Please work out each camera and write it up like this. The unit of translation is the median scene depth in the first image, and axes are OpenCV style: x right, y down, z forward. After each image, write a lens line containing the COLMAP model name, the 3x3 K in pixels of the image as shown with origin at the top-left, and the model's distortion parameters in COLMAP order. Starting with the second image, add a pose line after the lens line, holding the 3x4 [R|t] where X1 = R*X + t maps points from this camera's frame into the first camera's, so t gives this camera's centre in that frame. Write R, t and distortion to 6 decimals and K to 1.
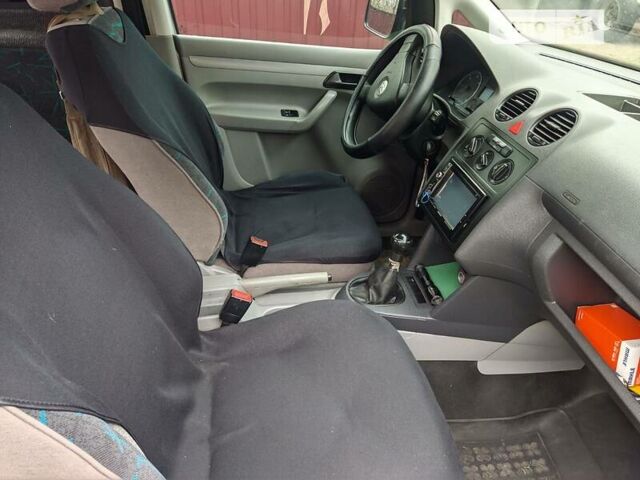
lens RADIAL K [[467.5, 0, 323.7], [0, 467.5, 237.6], [0, 0, 1]] dist [0.111001, -0.157024]
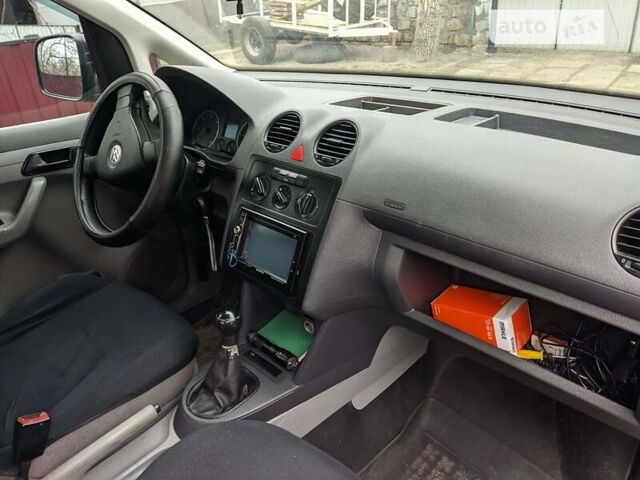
lens RADIAL K [[467.5, 0, 323.7], [0, 467.5, 237.6], [0, 0, 1]] dist [0.111001, -0.157024]
pose [[0.781322, -0.369604, 0.502920, -0.063373], [0.411205, 0.911026, 0.030693, -0.079941], [-0.469518, 0.182822, 0.863788, 0.193259]]
